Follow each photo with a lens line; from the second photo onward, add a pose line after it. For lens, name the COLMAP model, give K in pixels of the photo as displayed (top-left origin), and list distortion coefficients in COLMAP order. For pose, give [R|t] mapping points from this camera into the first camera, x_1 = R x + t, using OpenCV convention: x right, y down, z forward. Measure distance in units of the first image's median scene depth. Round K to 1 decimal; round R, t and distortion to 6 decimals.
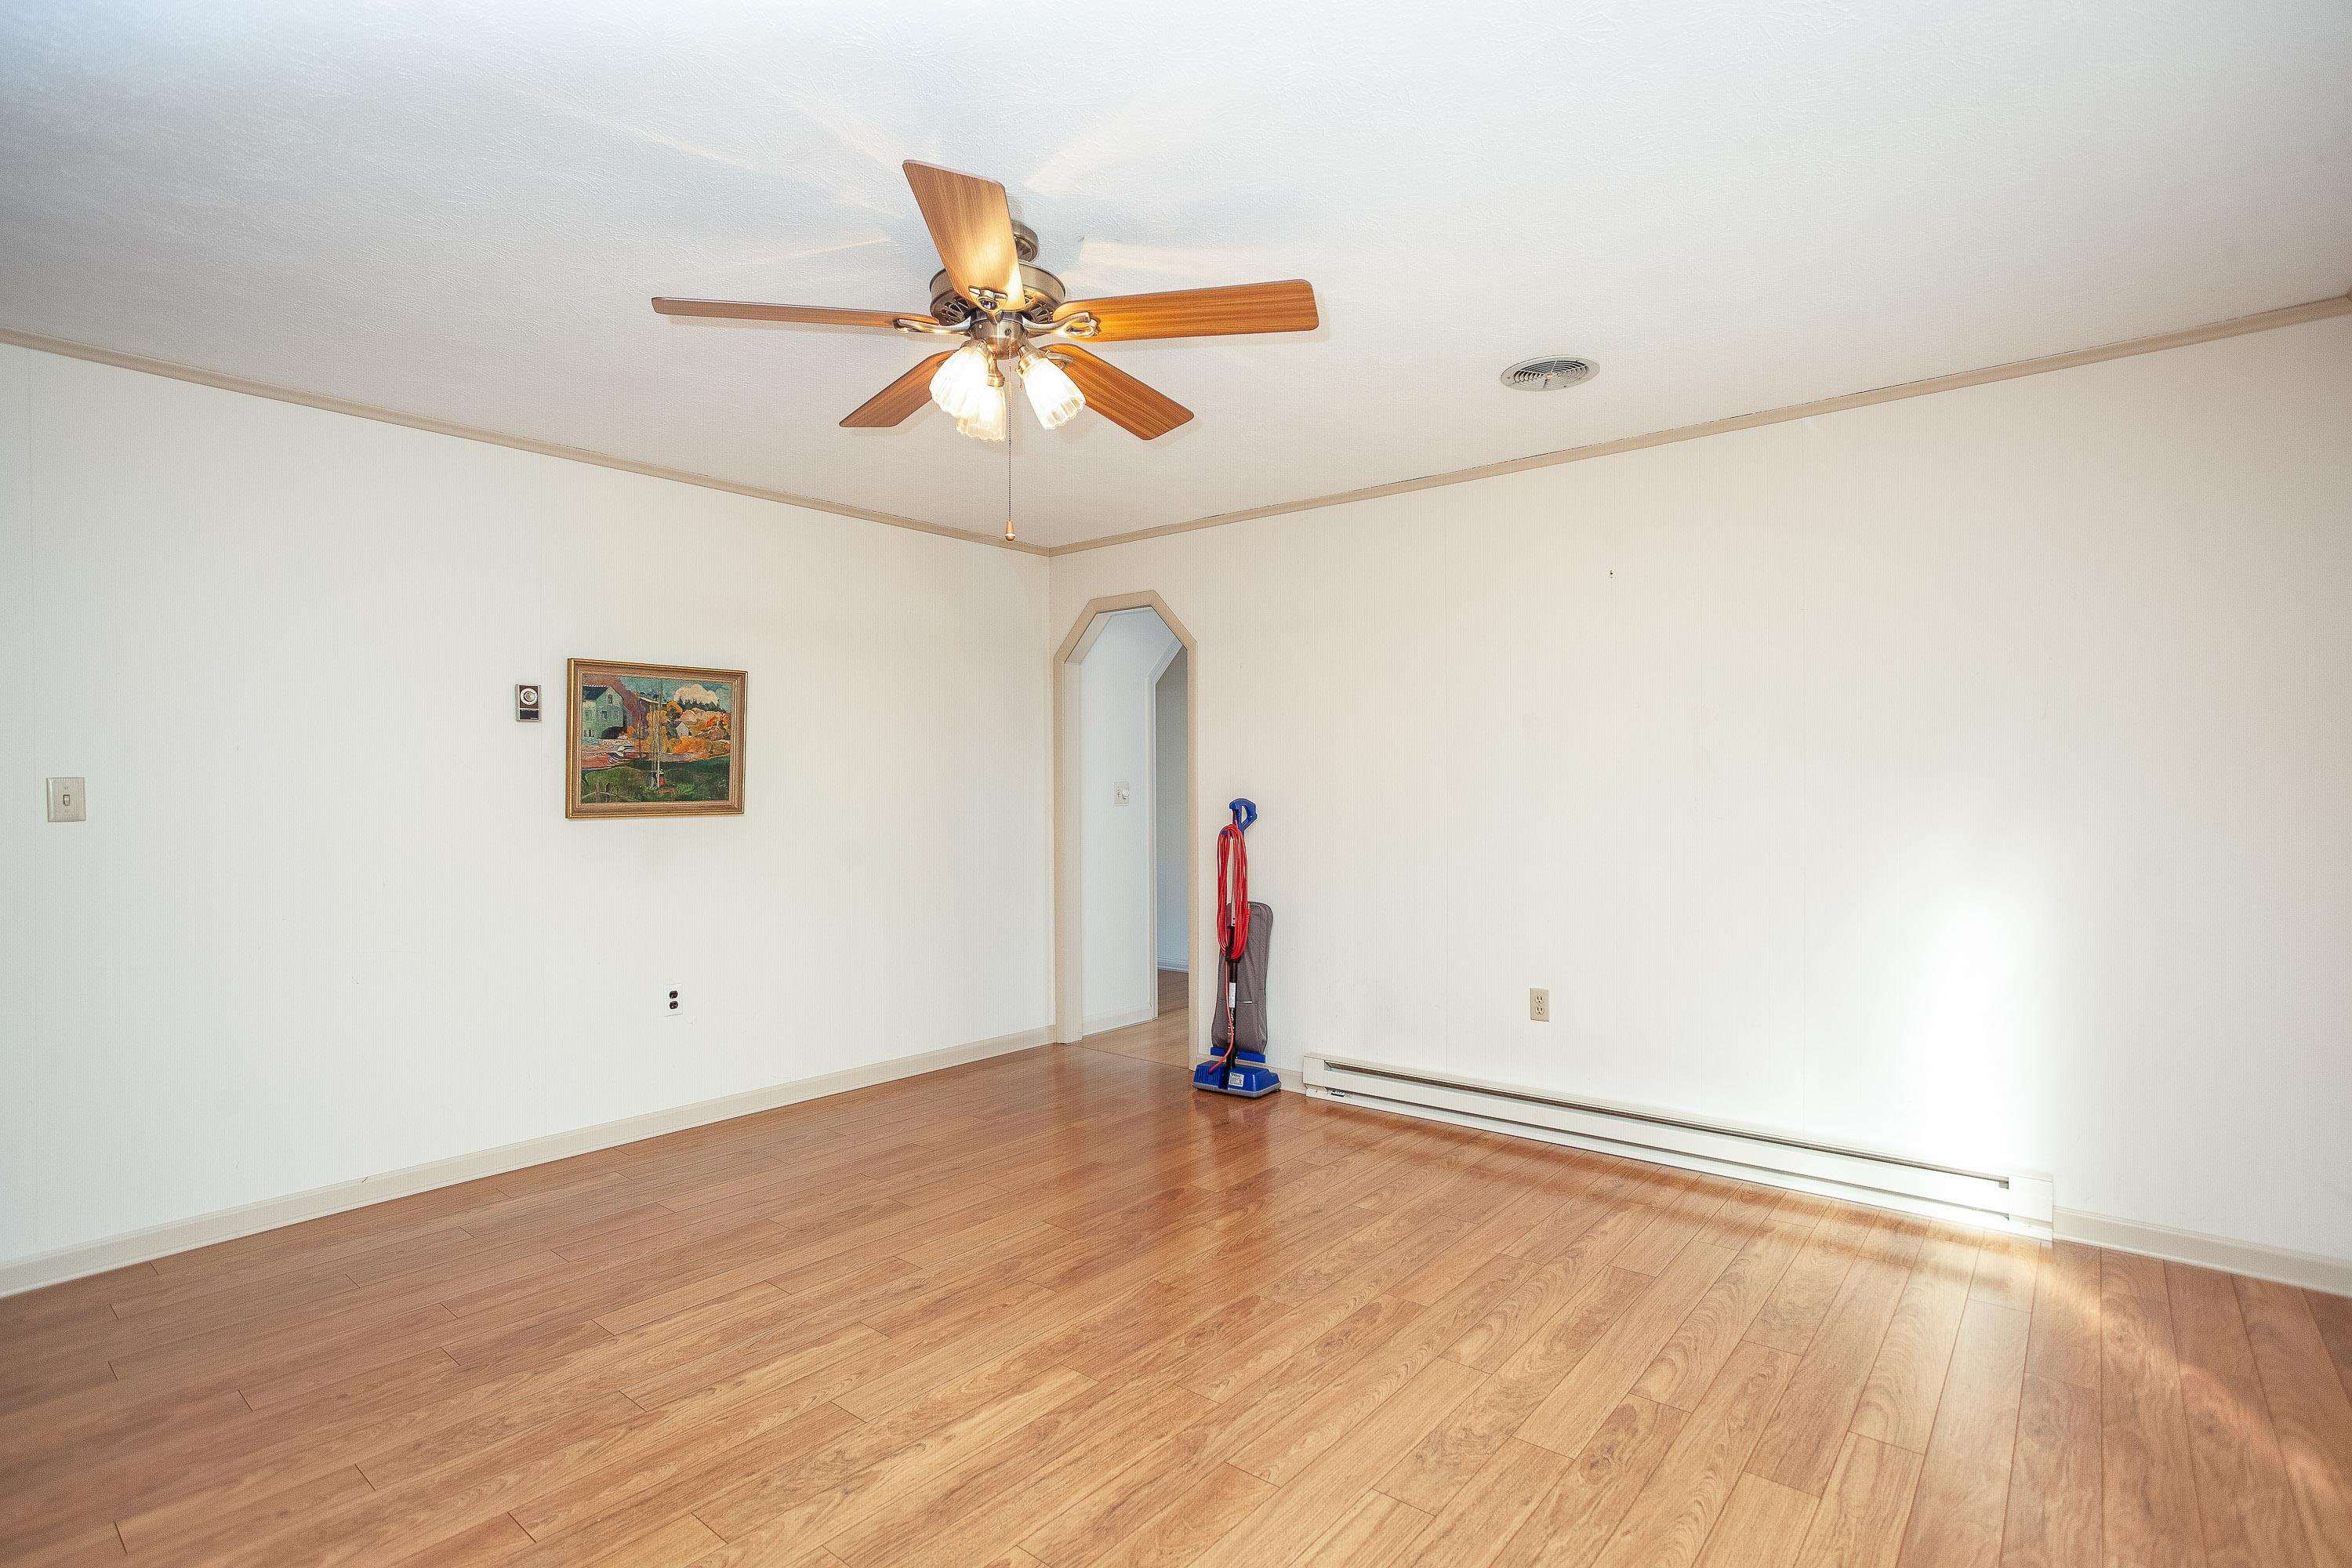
lens RADIAL K [[1150.9, 0, 1176.2], [0, 1150.9, 784.4], [0, 0, 1]] dist [0.001306, -0.001243]
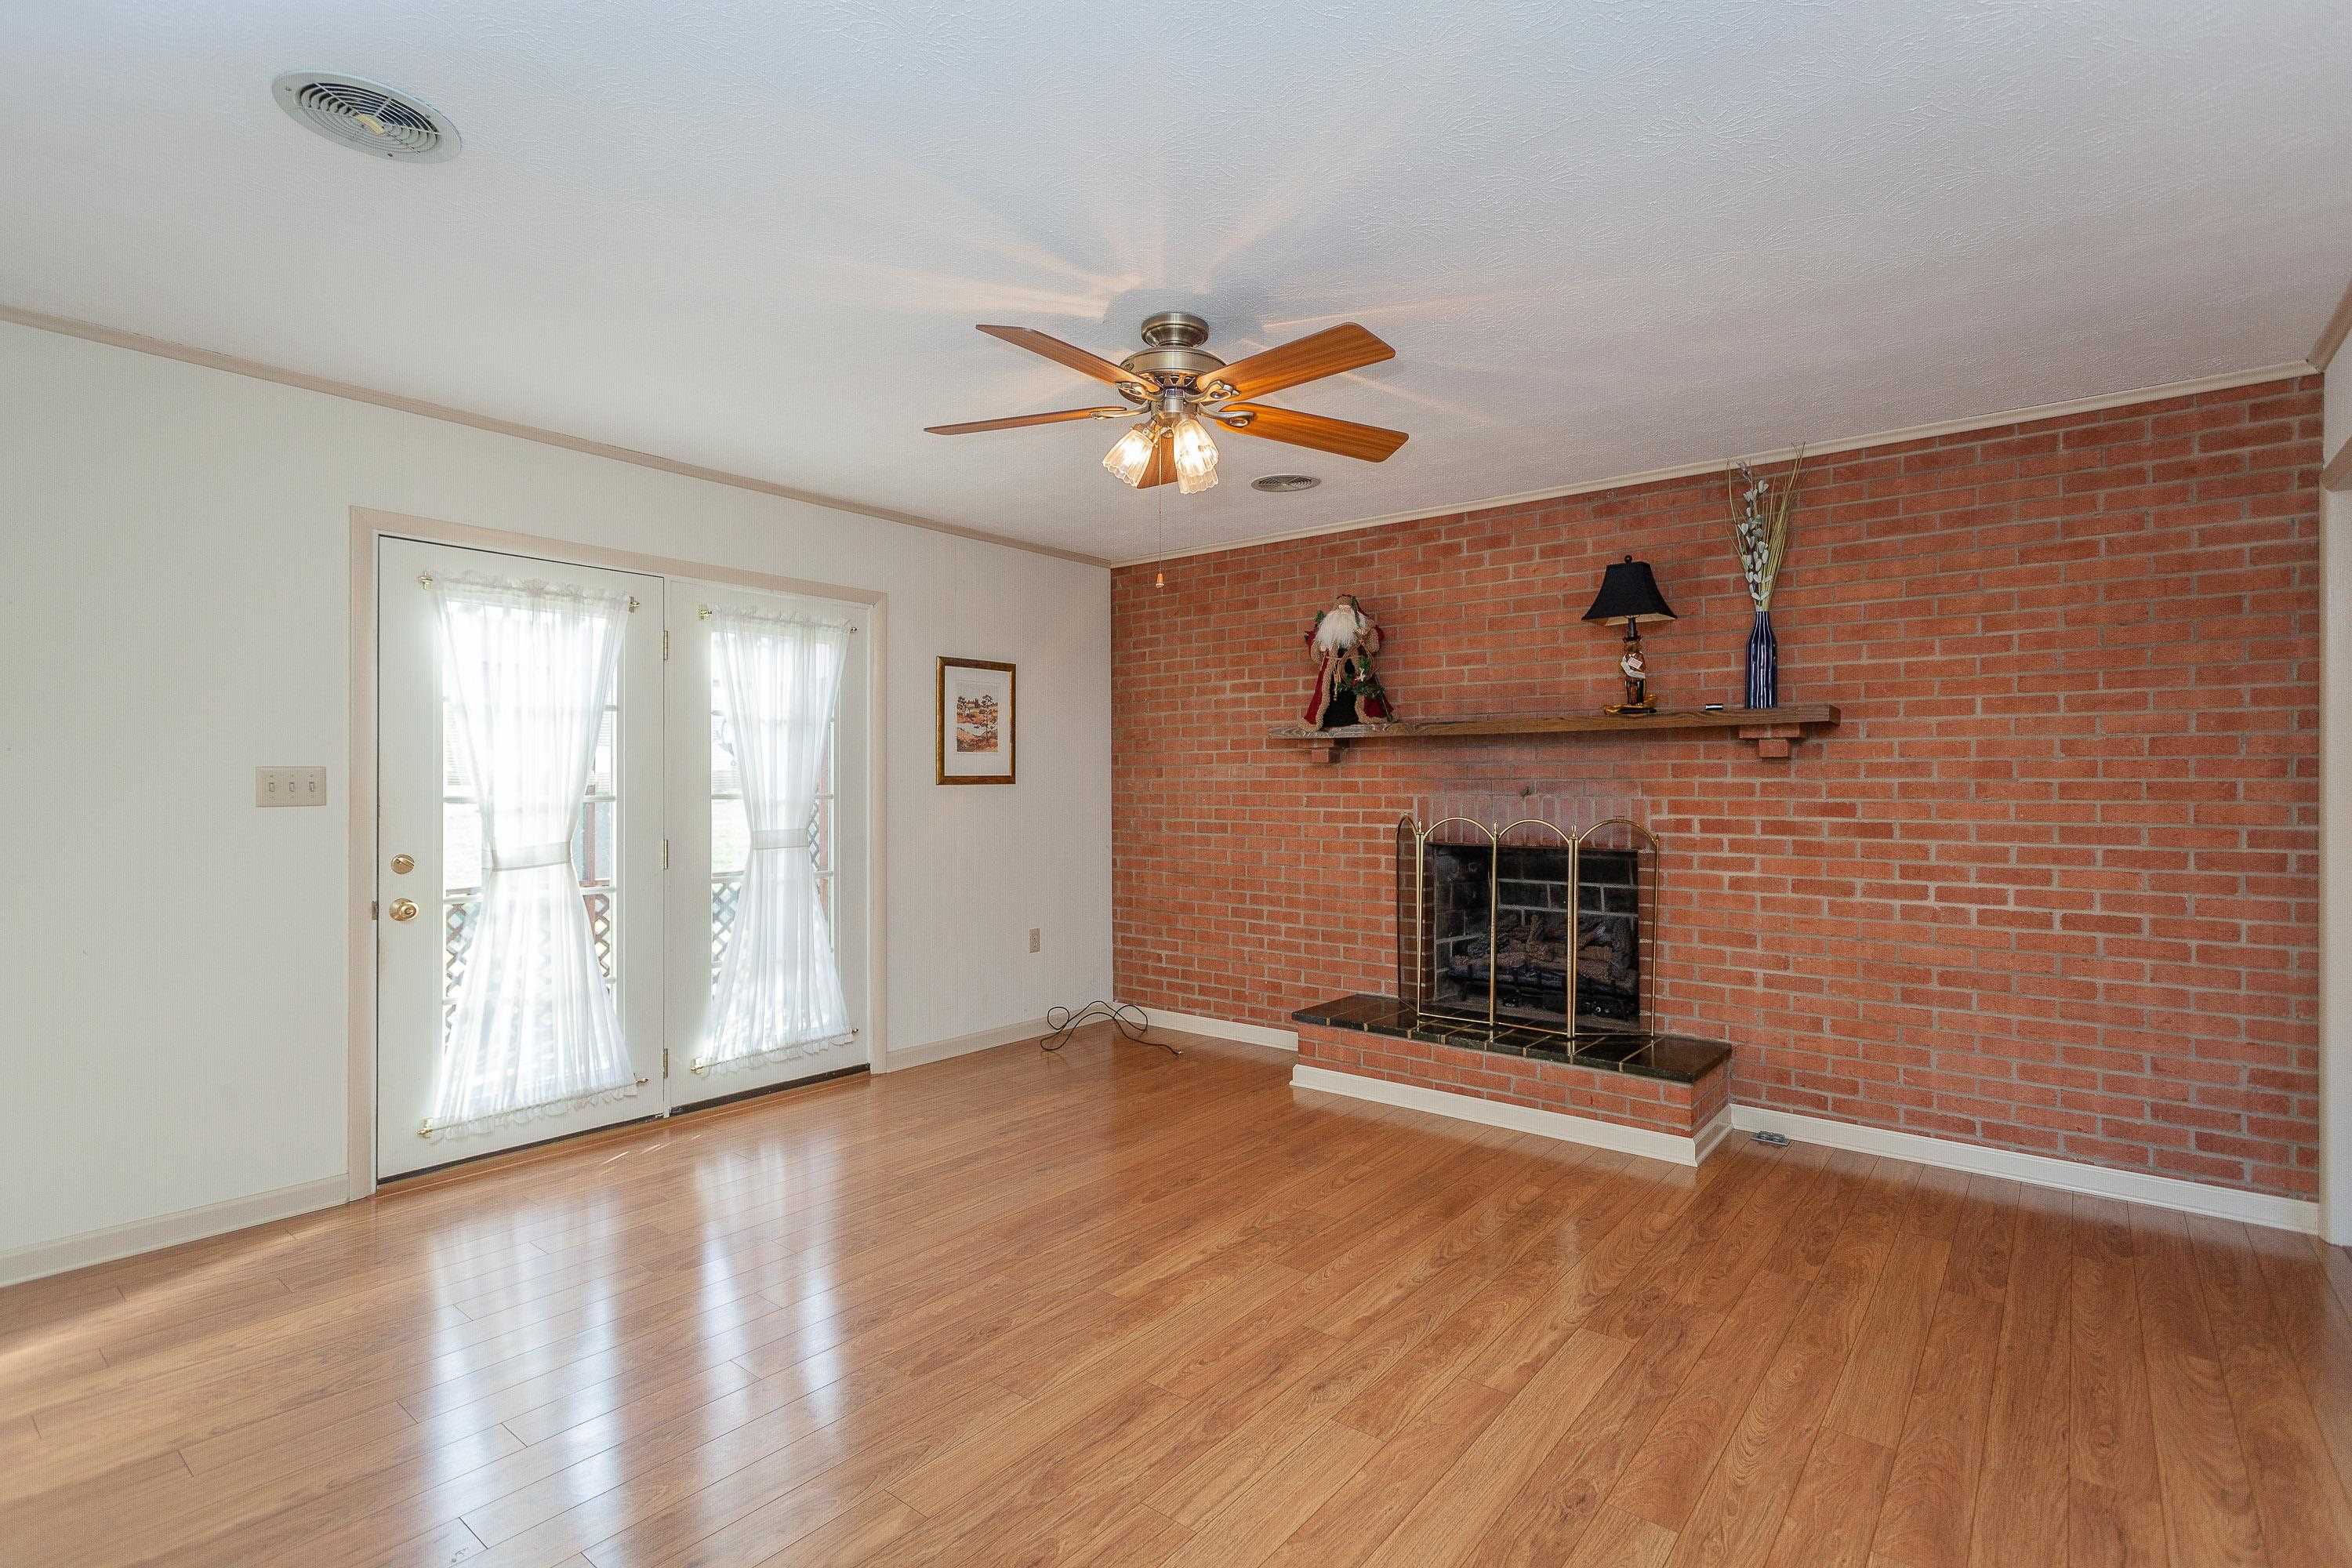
lens RADIAL K [[1150.9, 0, 1174.7], [0, 1150.9, 781.5], [0, 0, 1]] dist [0.001306, -0.001243]
pose [[-0.999937, 0.003960, -0.010482, -0.131225], [0.003975, 0.999991, -0.001366, 0.004168], [0.010477, -0.001407, -0.999944, 2.066057]]
